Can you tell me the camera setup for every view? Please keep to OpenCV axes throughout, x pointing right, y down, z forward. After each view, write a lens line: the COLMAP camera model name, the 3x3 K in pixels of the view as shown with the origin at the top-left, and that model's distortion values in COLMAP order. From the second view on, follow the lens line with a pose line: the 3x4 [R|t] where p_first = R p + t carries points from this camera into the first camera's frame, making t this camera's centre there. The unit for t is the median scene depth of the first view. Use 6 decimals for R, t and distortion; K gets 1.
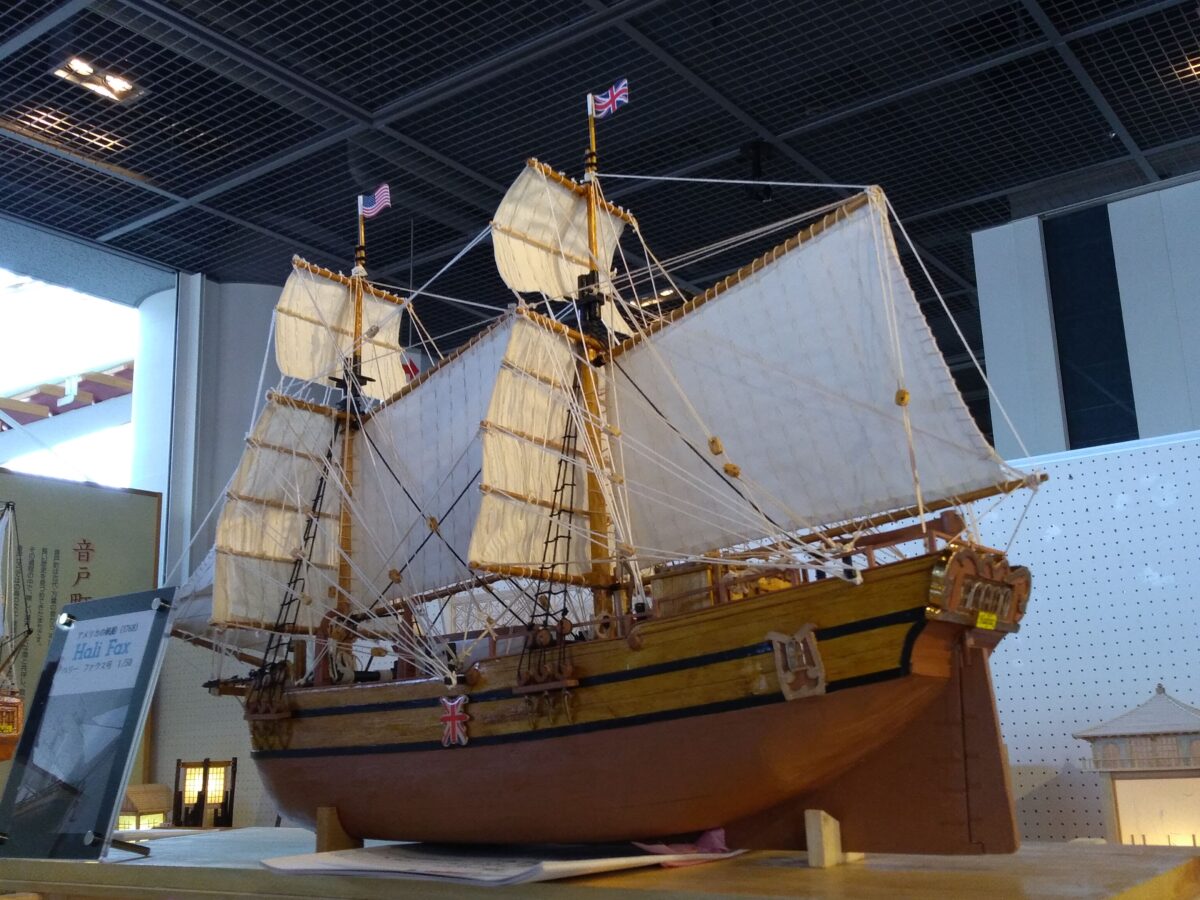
lens RADIAL K [[1232.1, 0, 600.0], [0, 1232.1, 450.0], [0, 0, 1]] dist [0.190045, -0.263630]
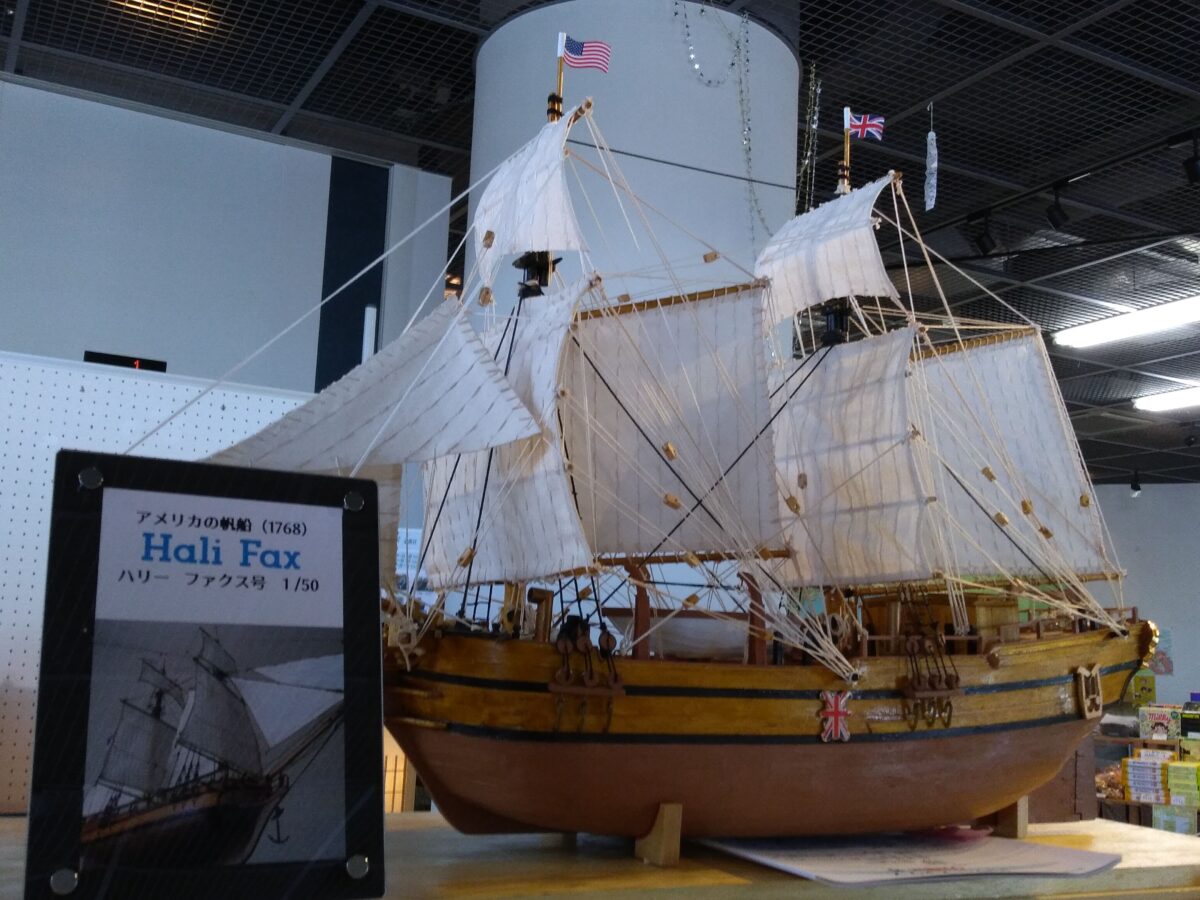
lens RADIAL K [[1232.1, 0, 600.0], [0, 1232.1, 450.0], [0, 0, 1]] dist [0.190045, -0.263630]
pose [[0.414698, 0.190467, 0.889802, -1.054913], [-0.264476, 0.960864, -0.082417, 0.138423], [-0.870676, -0.201153, 0.448843, 0.721499]]
